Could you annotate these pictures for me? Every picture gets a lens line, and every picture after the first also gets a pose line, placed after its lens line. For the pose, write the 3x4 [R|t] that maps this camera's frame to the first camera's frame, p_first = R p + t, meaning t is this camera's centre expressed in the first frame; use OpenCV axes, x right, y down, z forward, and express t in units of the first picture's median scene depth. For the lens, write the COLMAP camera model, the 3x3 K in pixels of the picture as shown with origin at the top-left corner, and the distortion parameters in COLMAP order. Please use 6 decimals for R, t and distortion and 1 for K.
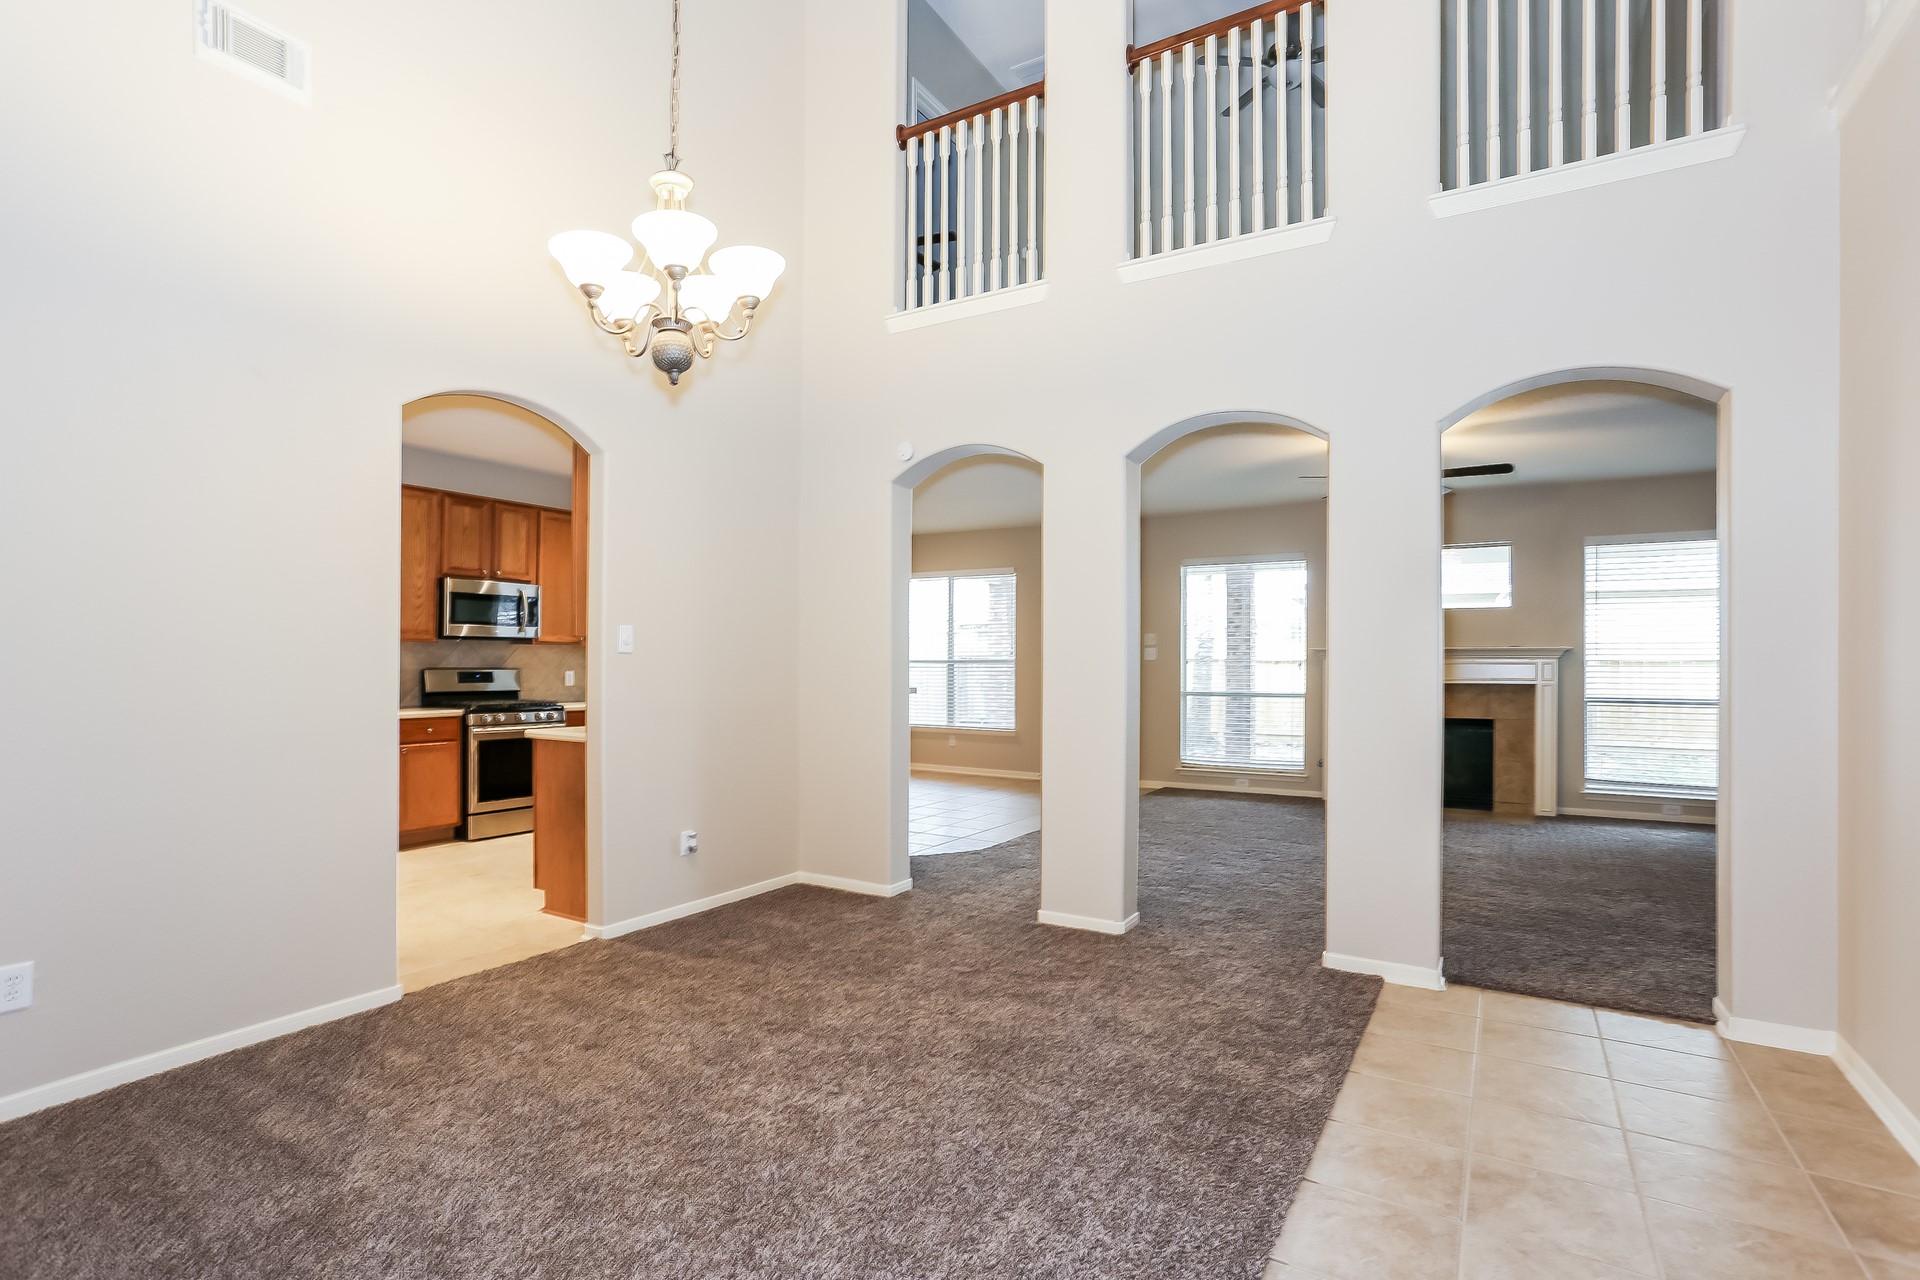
lens RADIAL K [[945.6, 0, 952.8], [0, 945.6, 656.6], [0, 0, 1]] dist [-0.001854, 0.000086]
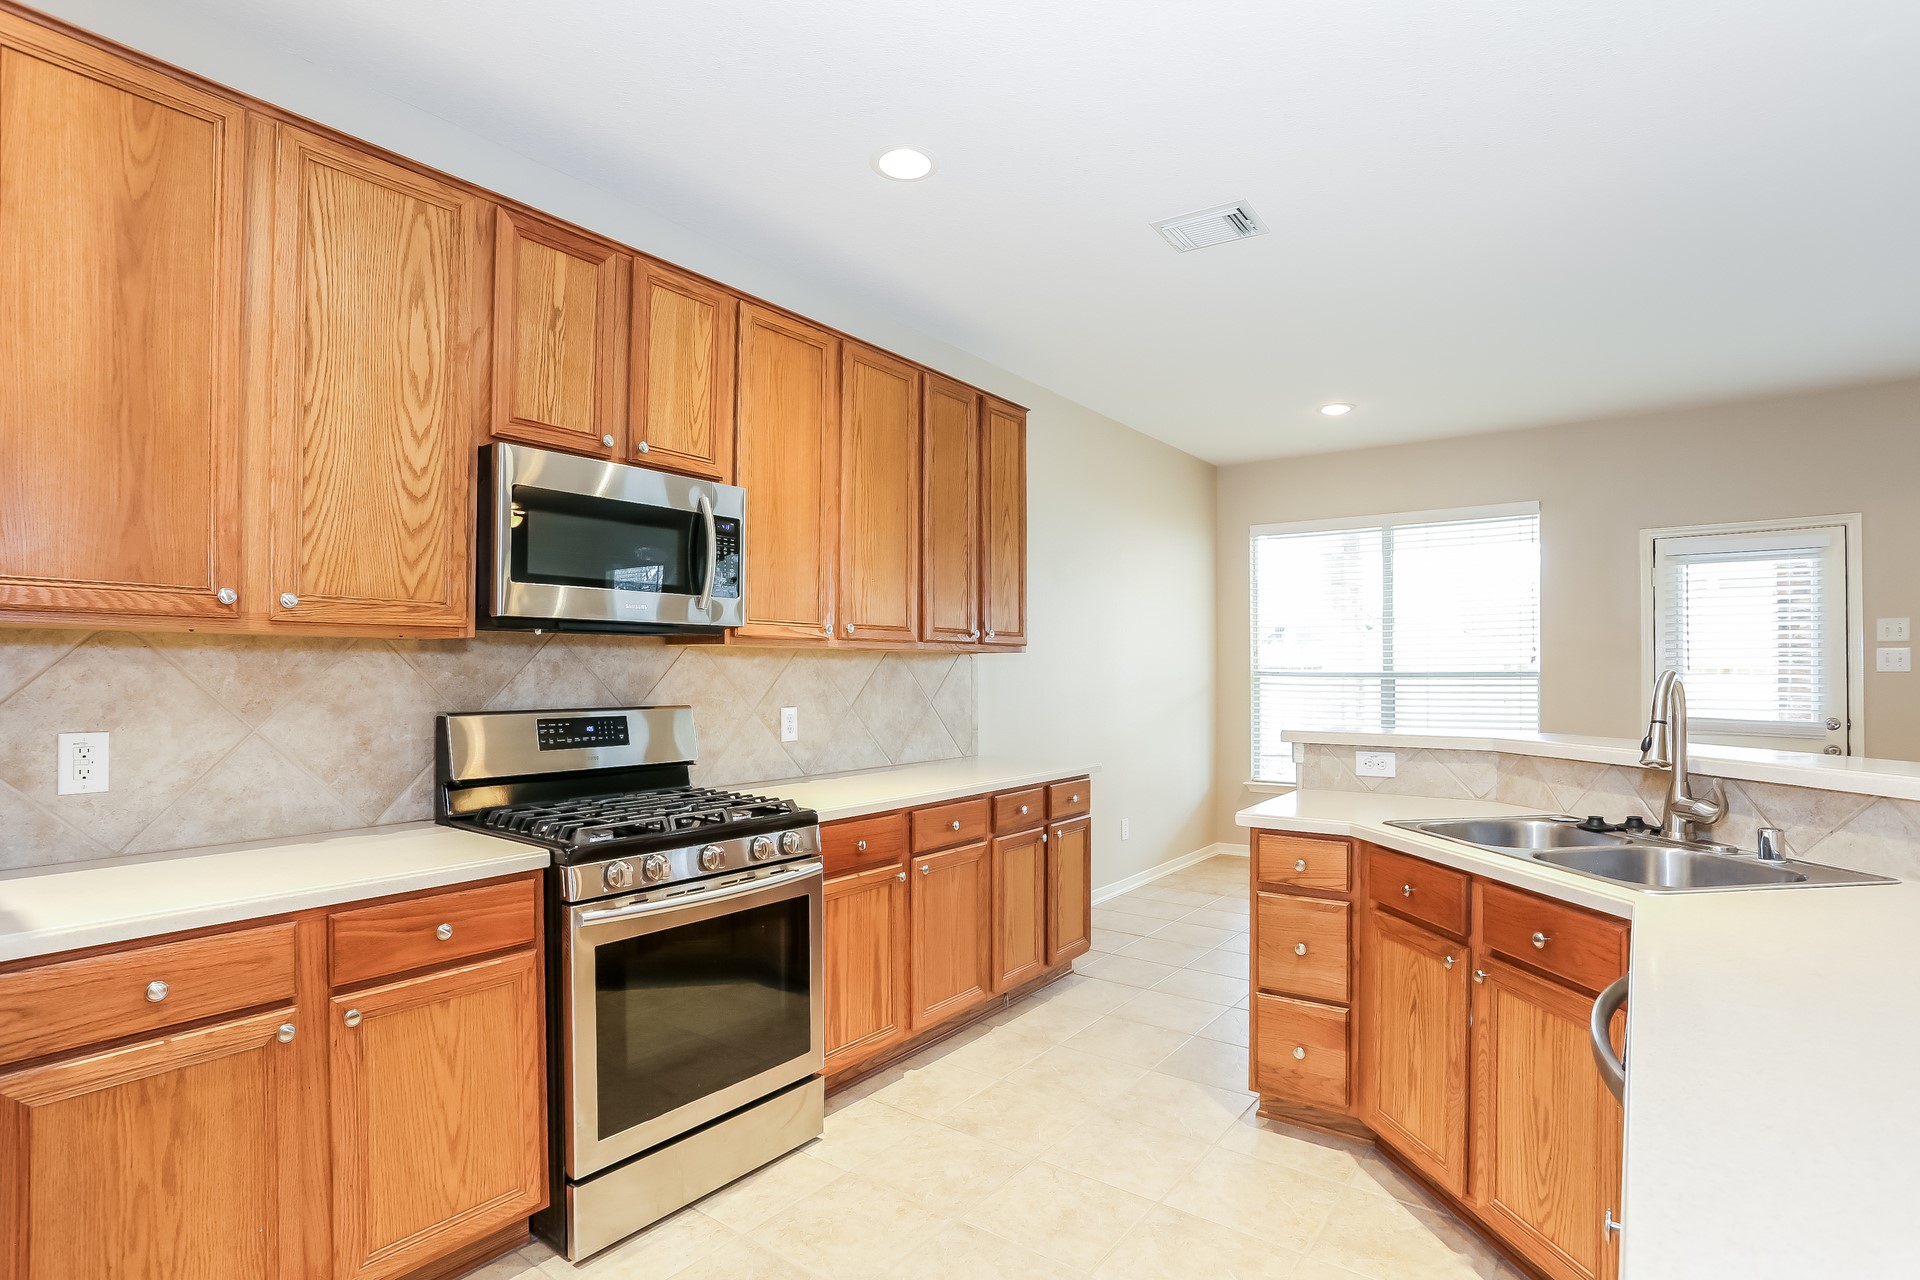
lens RADIAL K [[982.1, 0, 963.6], [0, 982.1, 665.6], [0, 0, 1]] dist [-0.033874, 0.000101]
pose [[0.995691, -0.007801, -0.092399, -0.329124], [0.007821, 0.999969, -0.000145, -0.003482], [0.092397, -0.000578, 0.995722, 0.647414]]
